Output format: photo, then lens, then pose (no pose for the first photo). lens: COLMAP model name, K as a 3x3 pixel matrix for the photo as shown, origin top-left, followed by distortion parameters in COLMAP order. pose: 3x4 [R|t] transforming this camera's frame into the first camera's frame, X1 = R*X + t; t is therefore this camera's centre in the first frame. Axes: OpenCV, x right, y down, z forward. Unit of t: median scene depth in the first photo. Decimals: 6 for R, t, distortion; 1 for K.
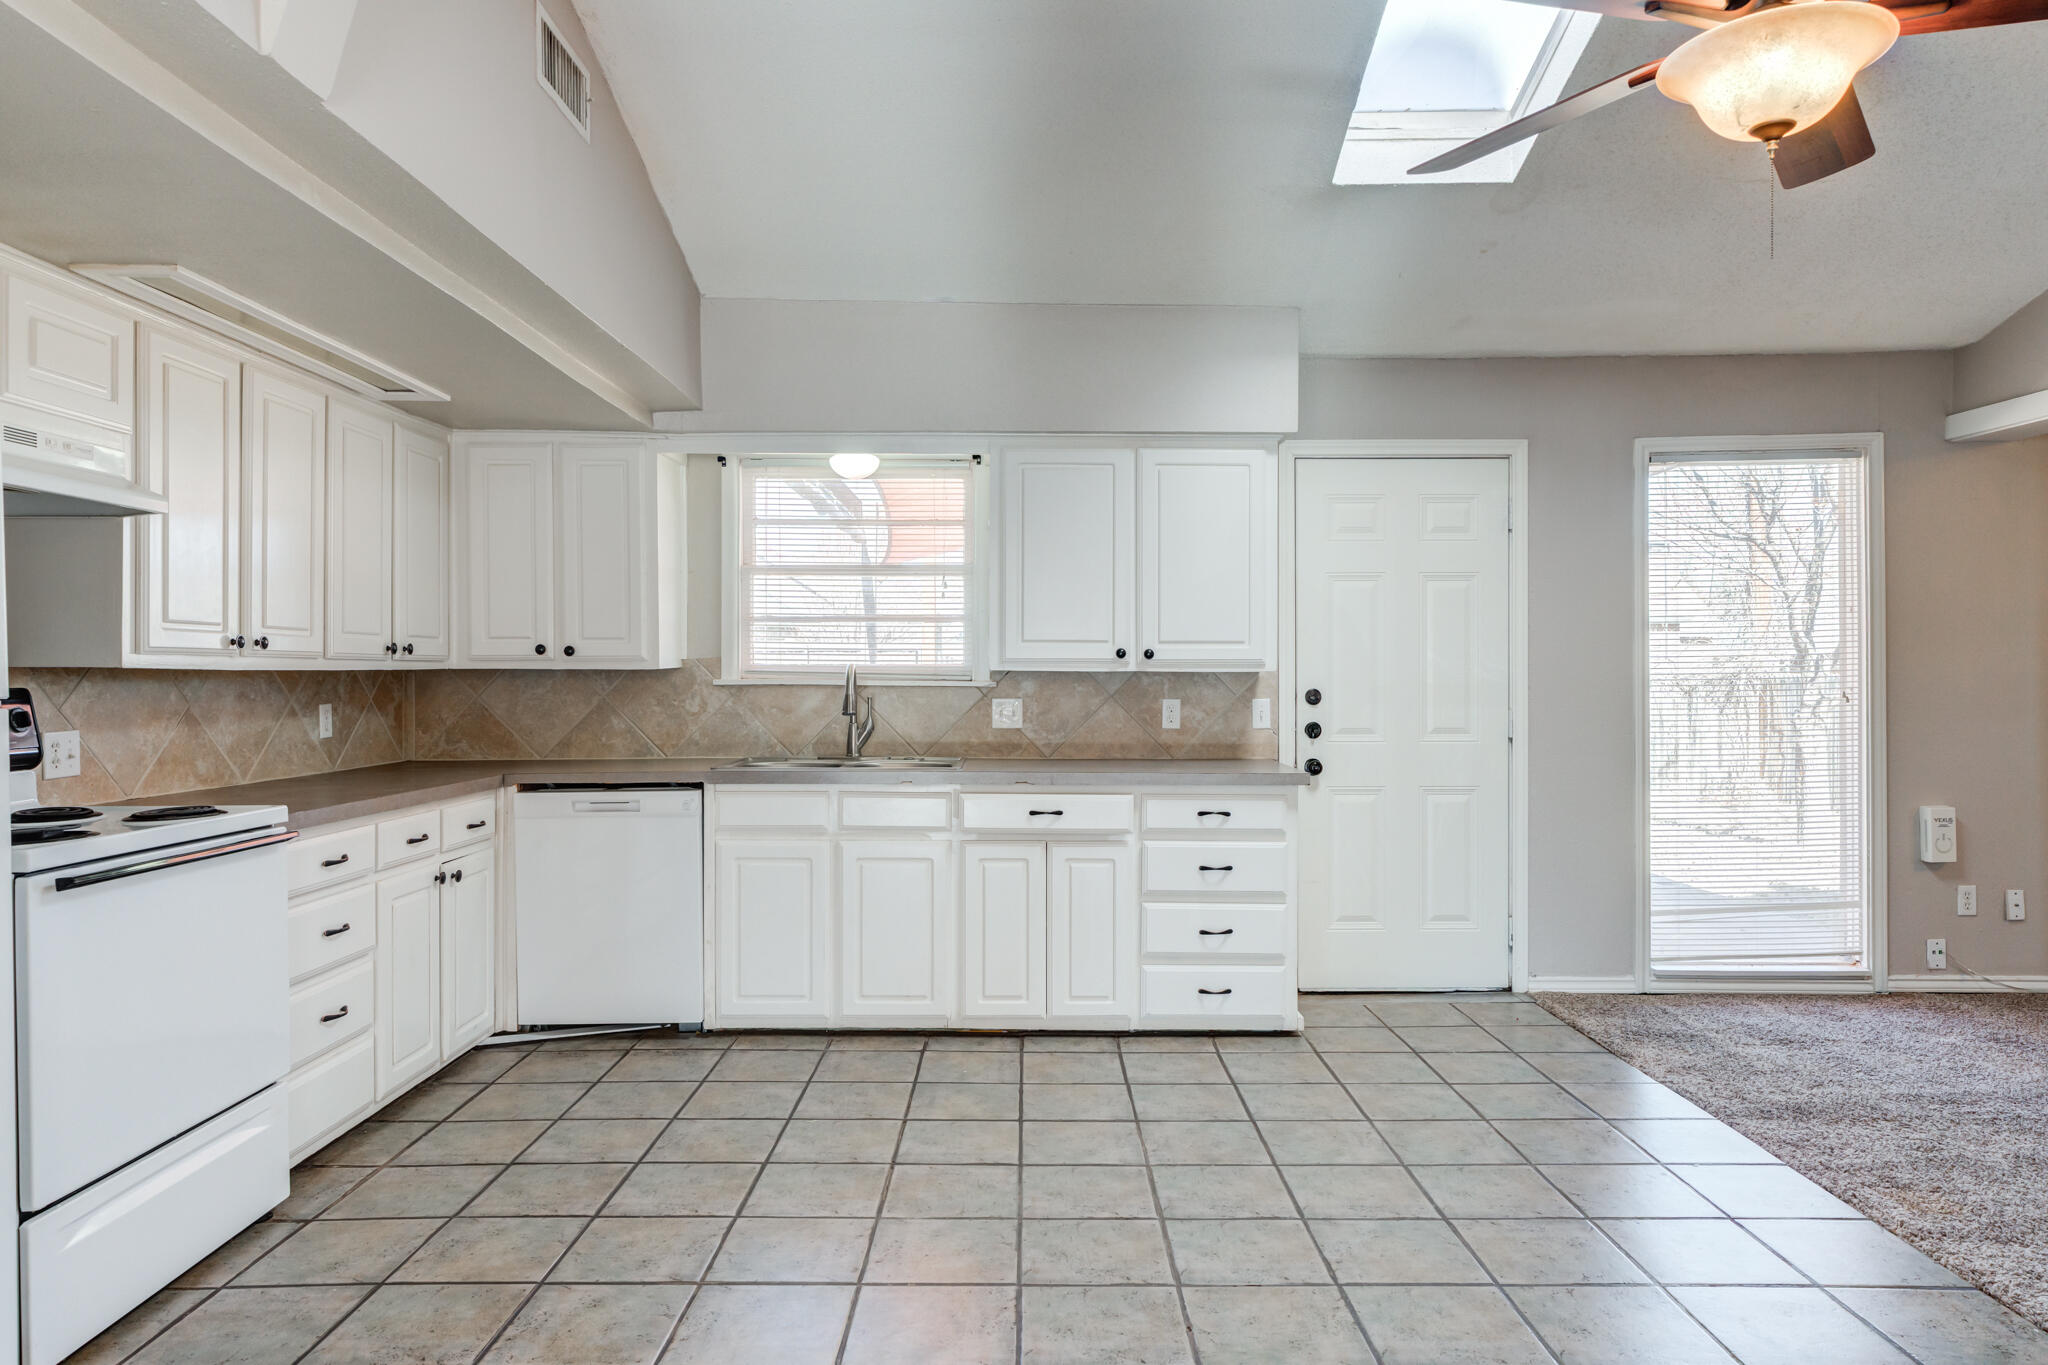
lens RADIAL K [[1281.1, 0, 1011.6], [0, 1281.1, 674.1], [0, 0, 1]] dist [-0.009886, 0.021014]
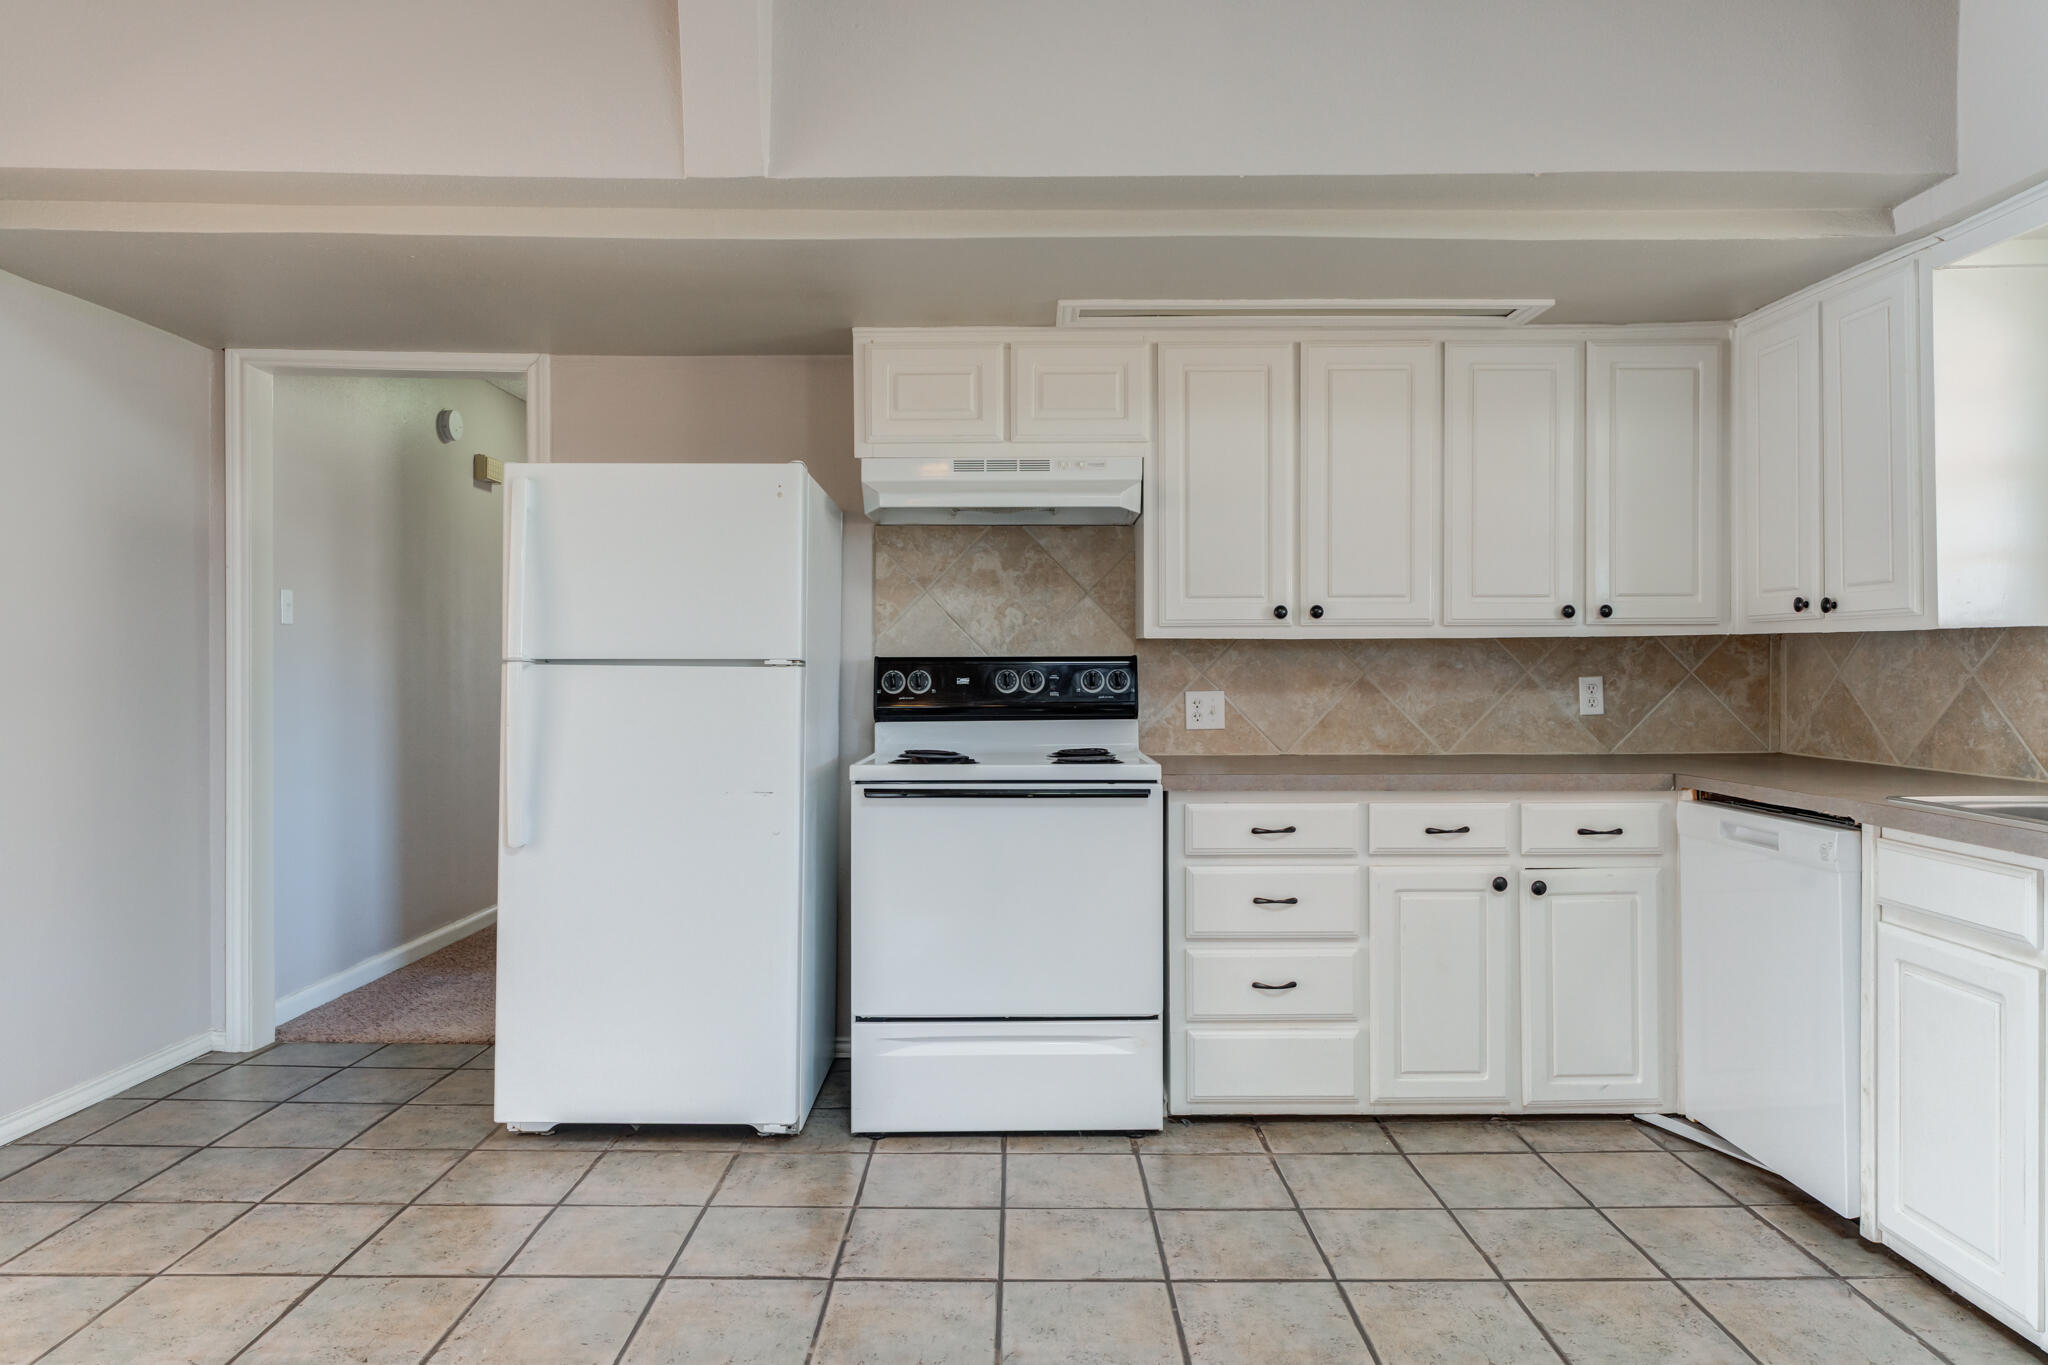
lens RADIAL K [[1274.6, 0, 1031.1], [0, 1274.6, 672.5], [0, 0, 1]] dist [-0.006124, 0.013493]
pose [[0.014020, 0.013601, -0.999809, 0.321691], [0.003184, 0.999902, 0.013647, 0.007009], [0.999897, -0.003375, 0.013976, 0.570459]]
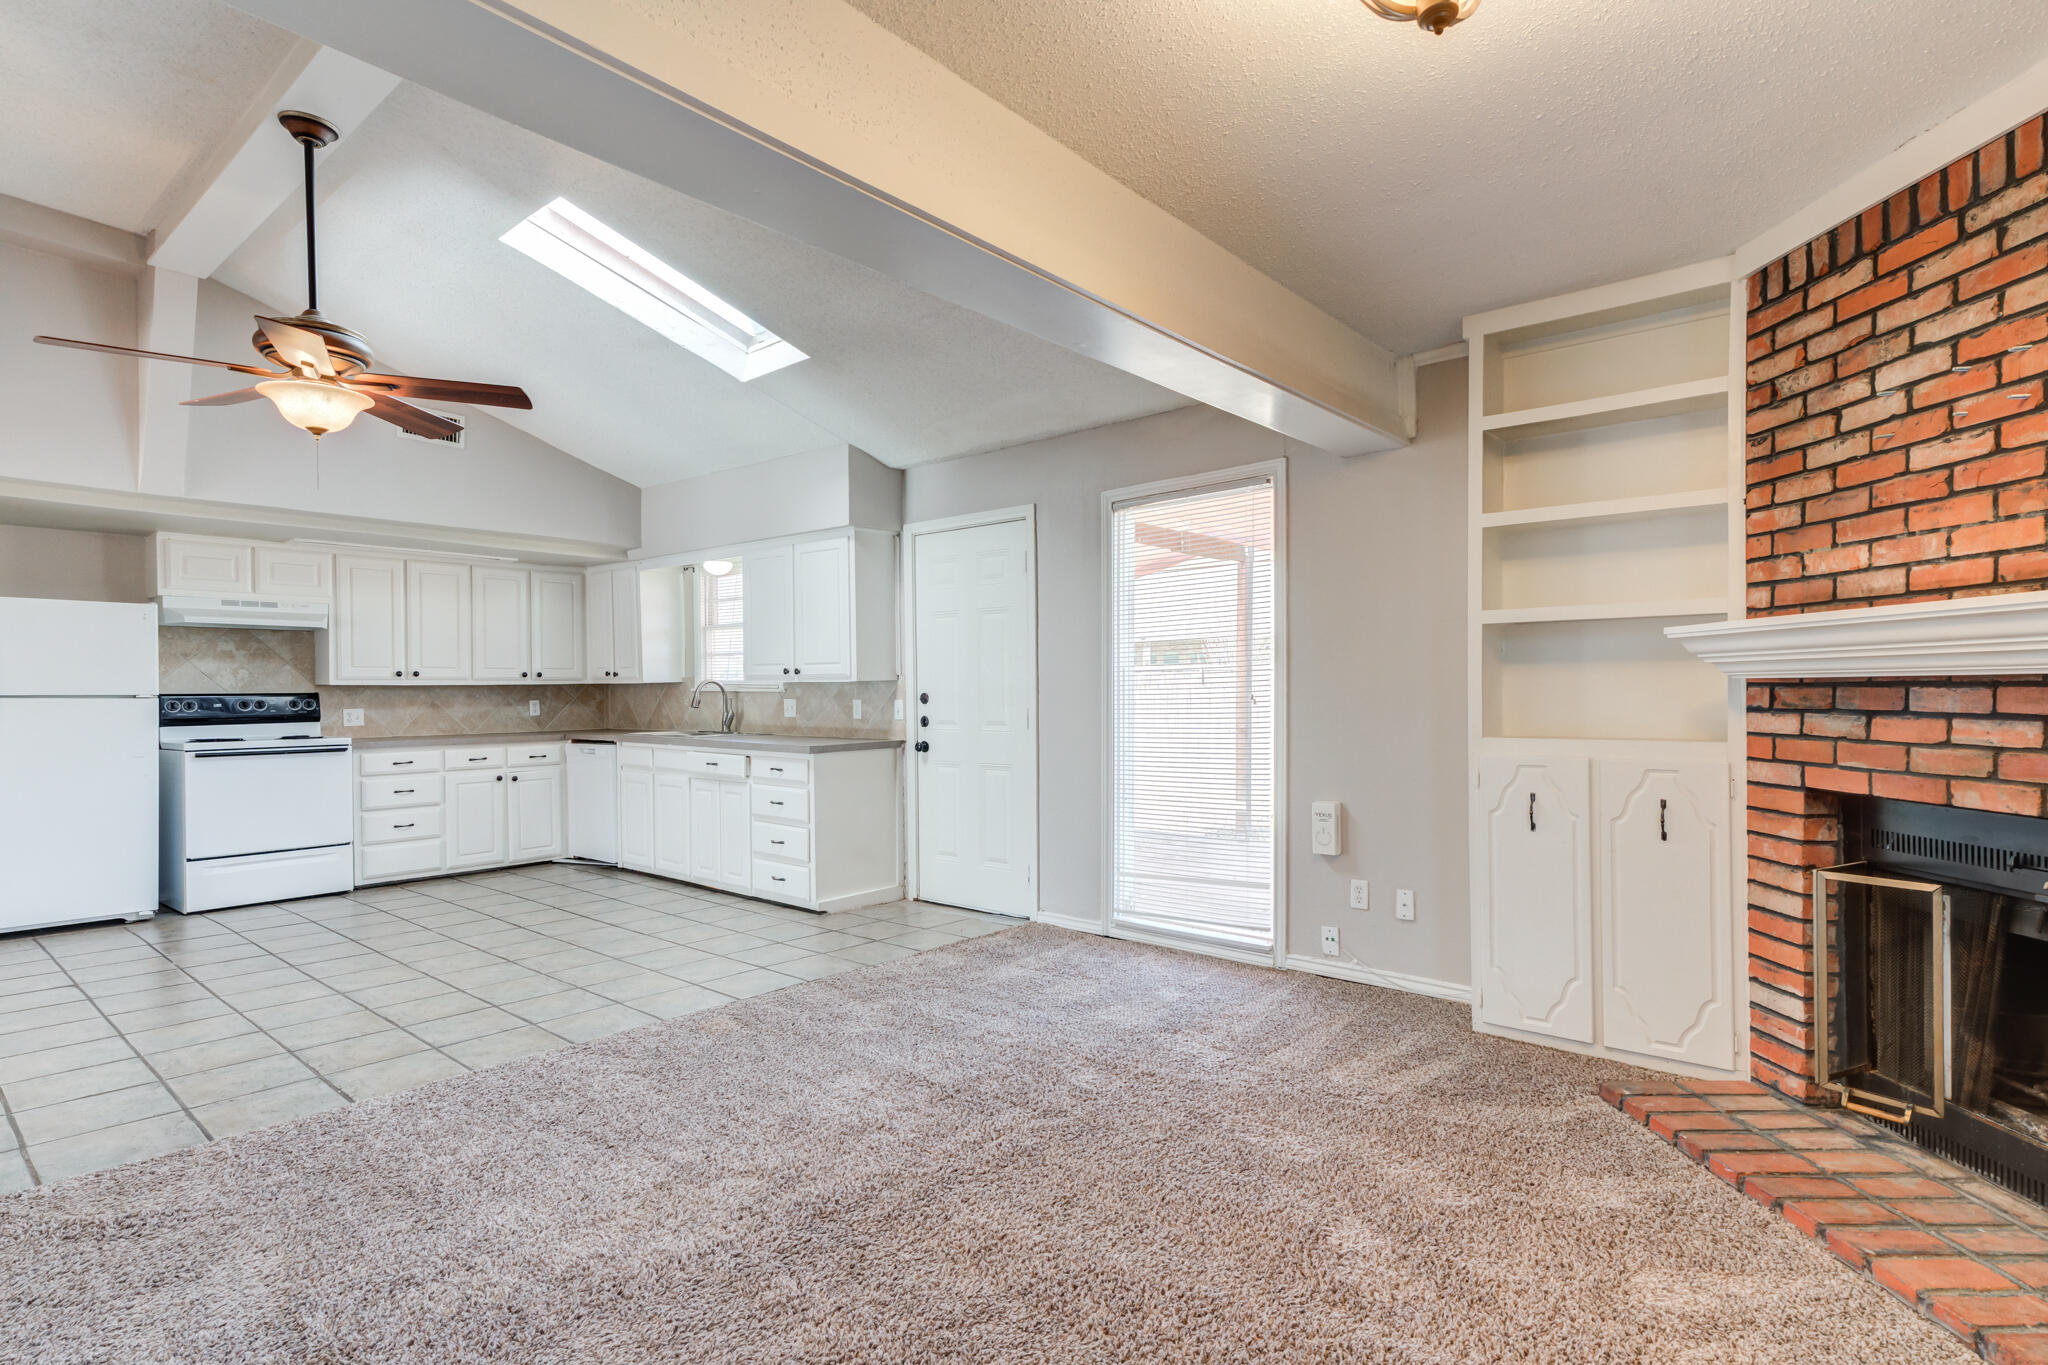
lens RADIAL K [[1012.8, 0, 1015.7], [0, 1012.8, 698.9], [0, 0, 1]] dist [0.001791, 0.010870]
pose [[0.759984, 0.002446, -0.649937, 1.153497], [0.005941, 0.999925, 0.010710, 0.006921], [0.649914, -0.012001, 0.759913, 0.207106]]
